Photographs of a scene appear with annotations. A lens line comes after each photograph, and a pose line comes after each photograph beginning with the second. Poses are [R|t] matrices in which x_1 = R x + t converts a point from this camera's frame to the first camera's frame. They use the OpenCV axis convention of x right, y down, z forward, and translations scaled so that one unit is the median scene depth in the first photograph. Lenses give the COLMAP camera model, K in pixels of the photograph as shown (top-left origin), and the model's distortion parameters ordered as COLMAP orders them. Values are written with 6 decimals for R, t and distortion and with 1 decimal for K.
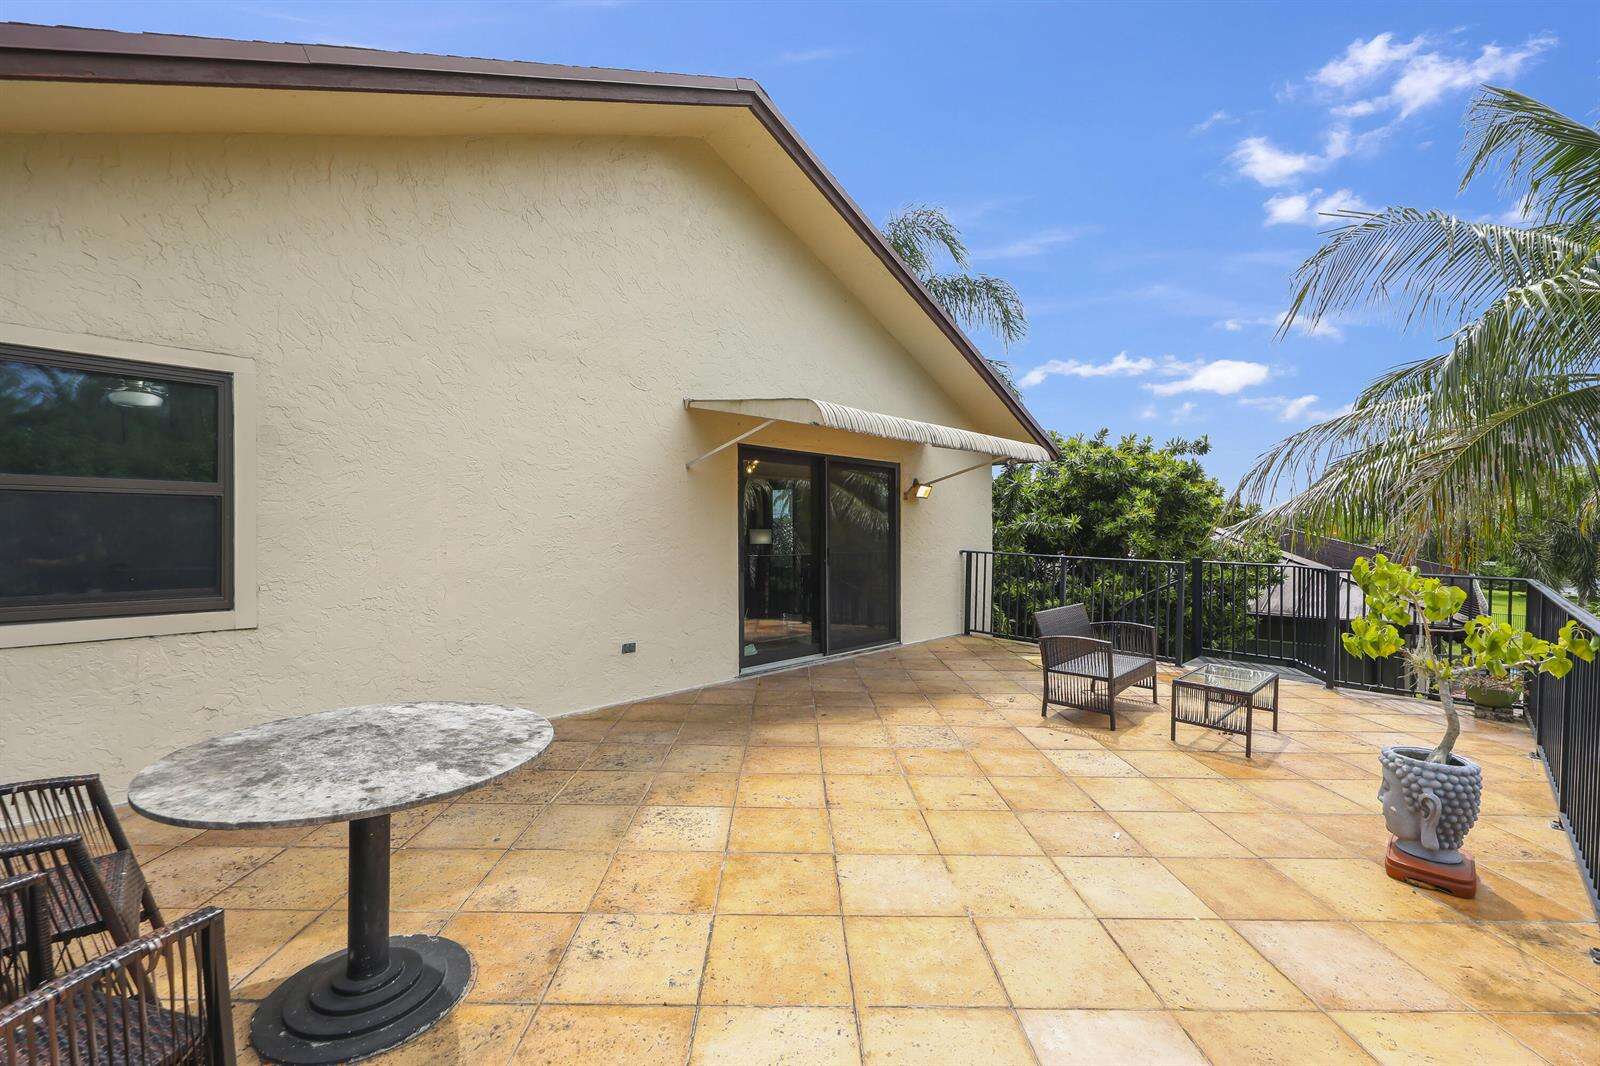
lens RADIAL K [[675.3, 0, 794.8], [0, 675.3, 536.2], [0, 0, 1]] dist [0.002791, 0.000089]
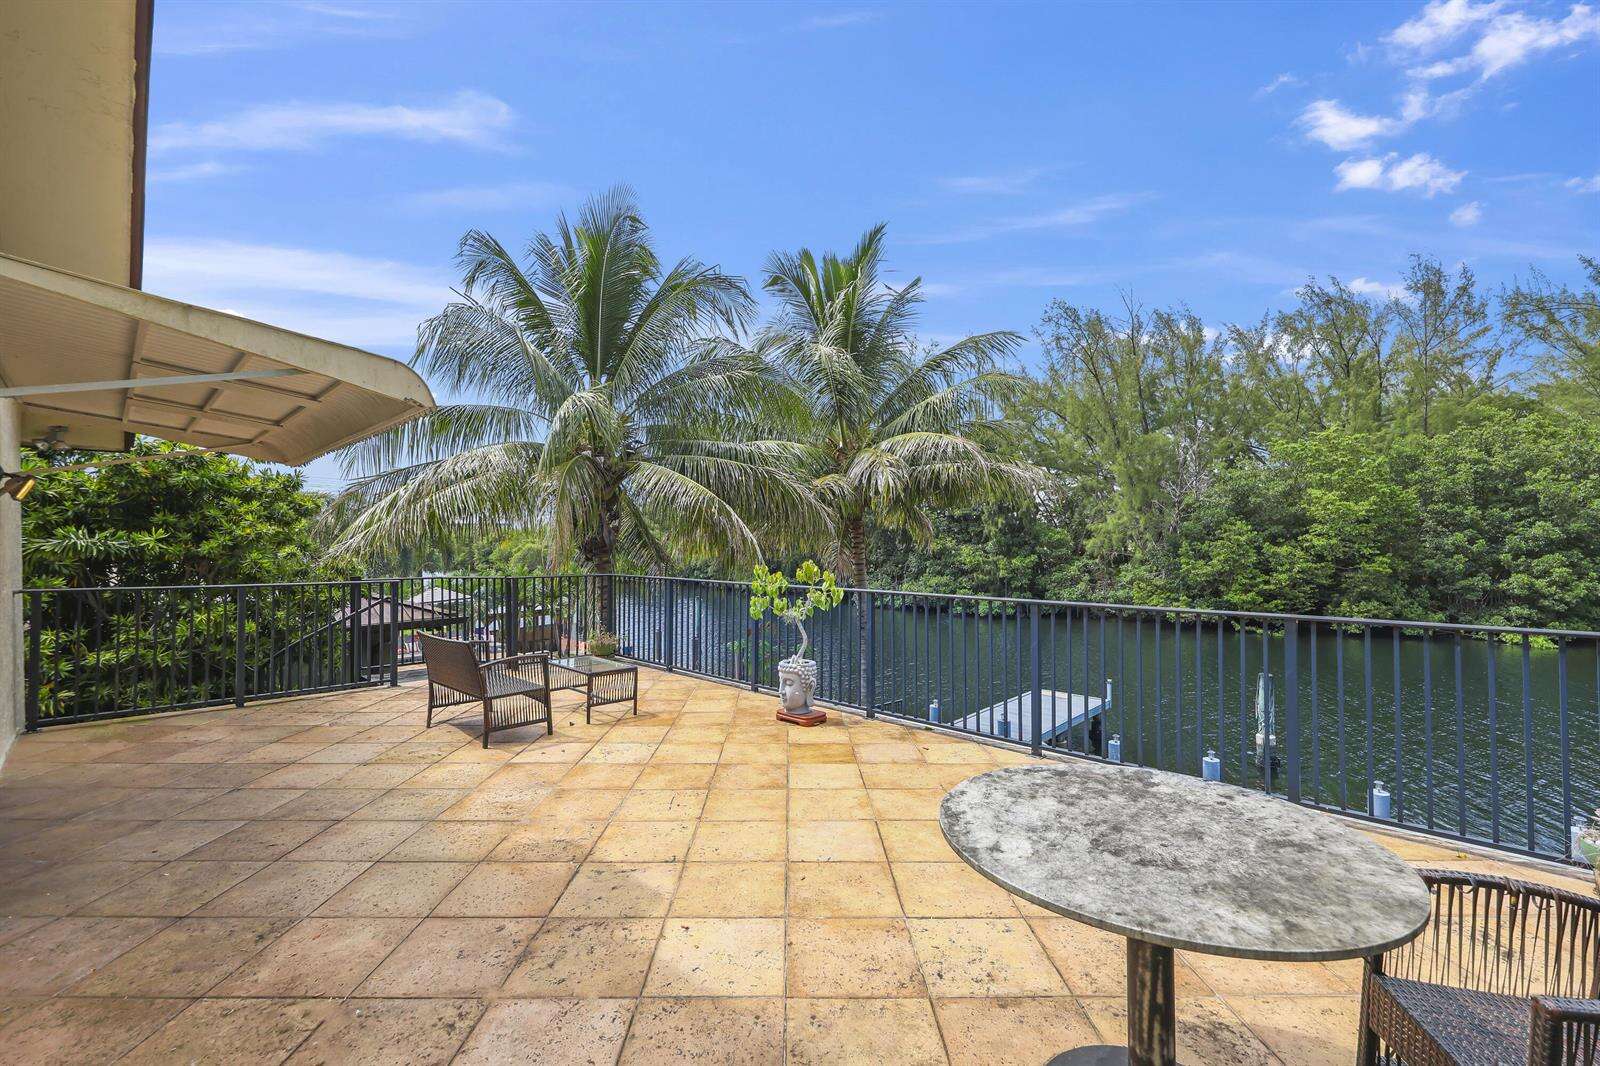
lens RADIAL K [[661.4, 0, 800.8], [0, 661.4, 534.2], [0, 0, 1]] dist [-0.003953, -0.000889]
pose [[0.015124, 0.005040, 0.999873, -1.437904], [0.018529, 0.999814, -0.005320, -0.057169], [-0.999714, 0.018607, 0.015028, 1.396828]]
